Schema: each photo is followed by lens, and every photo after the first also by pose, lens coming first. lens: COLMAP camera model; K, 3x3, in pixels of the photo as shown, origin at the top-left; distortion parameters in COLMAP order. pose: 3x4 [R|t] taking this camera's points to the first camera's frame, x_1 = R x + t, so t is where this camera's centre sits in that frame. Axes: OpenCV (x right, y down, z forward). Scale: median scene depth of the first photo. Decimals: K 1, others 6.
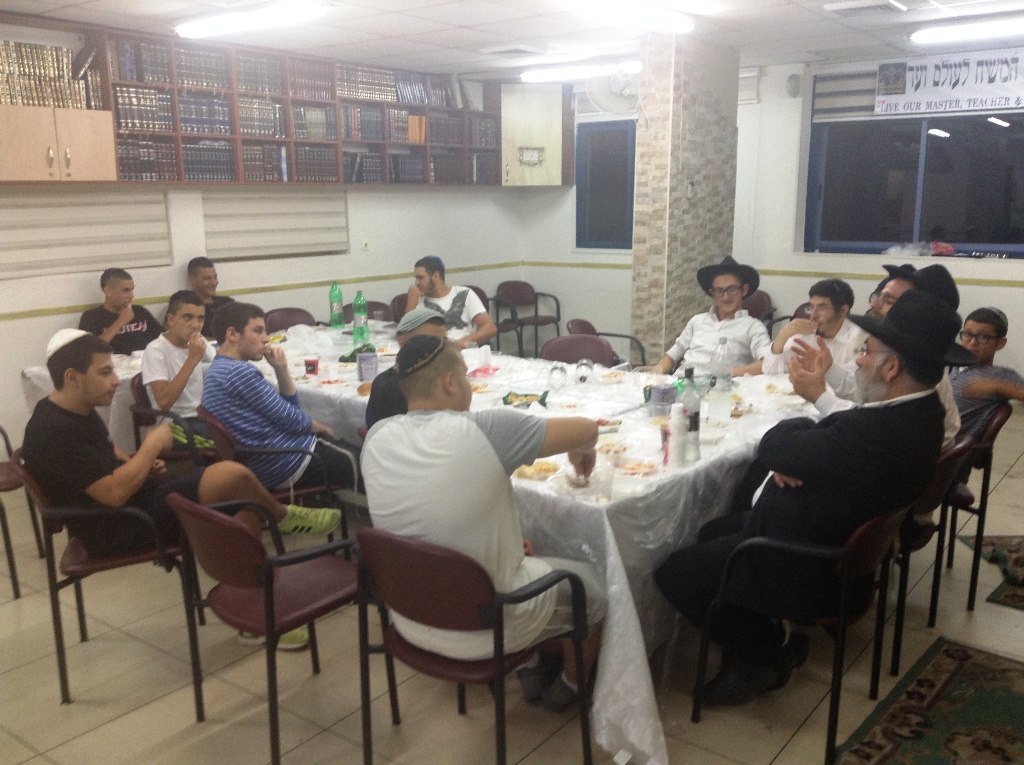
lens RADIAL K [[983.3, 0, 497.0], [0, 983.3, 414.1], [0, 0, 1]] dist [0.032089, 0.000000]
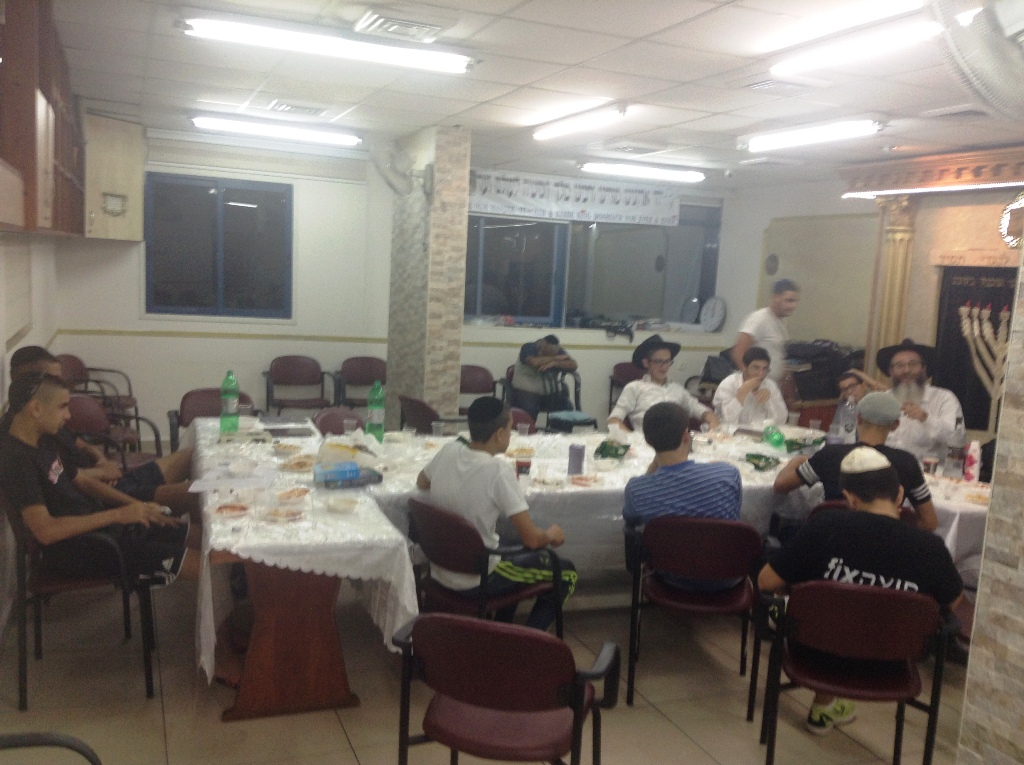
lens RADIAL K [[983.3, 0, 521.6], [0, 983.3, 420.1], [0, 0, 1]] dist [0.032089, 0.000000]
pose [[0.476446, -0.095599, 0.873991, -0.718604], [0.126153, 0.991218, 0.039651, -0.095554], [-0.870106, 0.091365, 0.484322, 0.419696]]
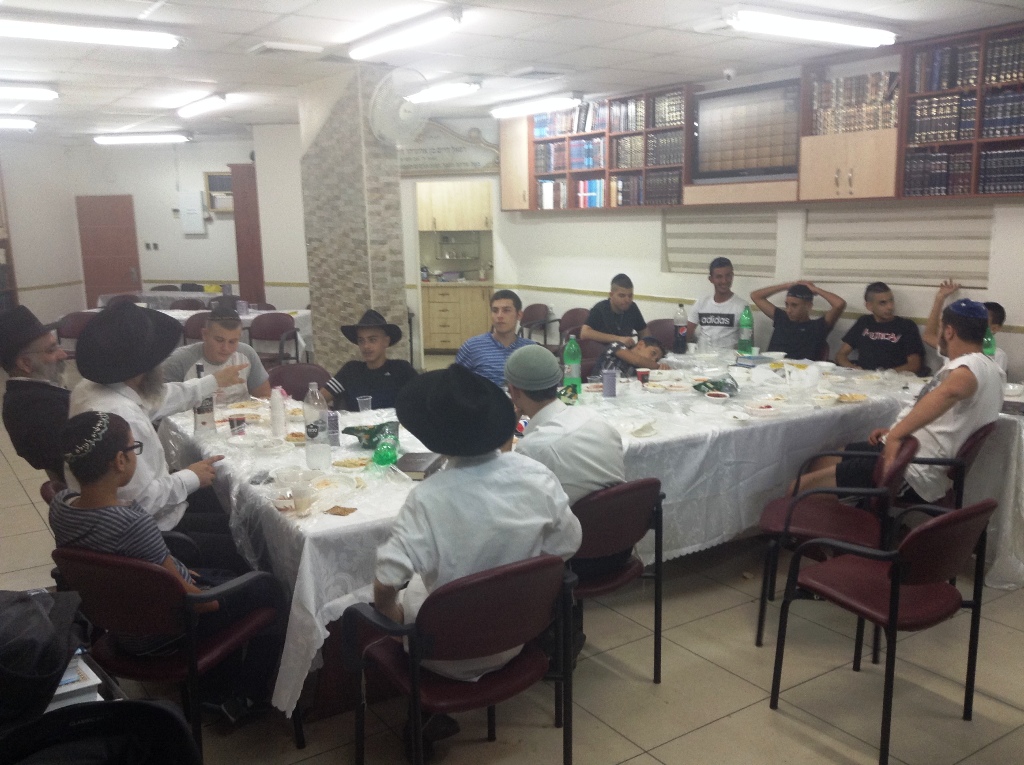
lens RADIAL K [[983.3, 0, 483.7], [0, 983.3, 406.7], [0, 0, 1]] dist [0.032089, 0.000000]
pose [[-0.303052, 0.200906, -0.931556, 0.645895], [-0.177598, 0.948493, 0.262335, -0.202351], [0.936279, 0.244944, -0.251763, 0.829183]]
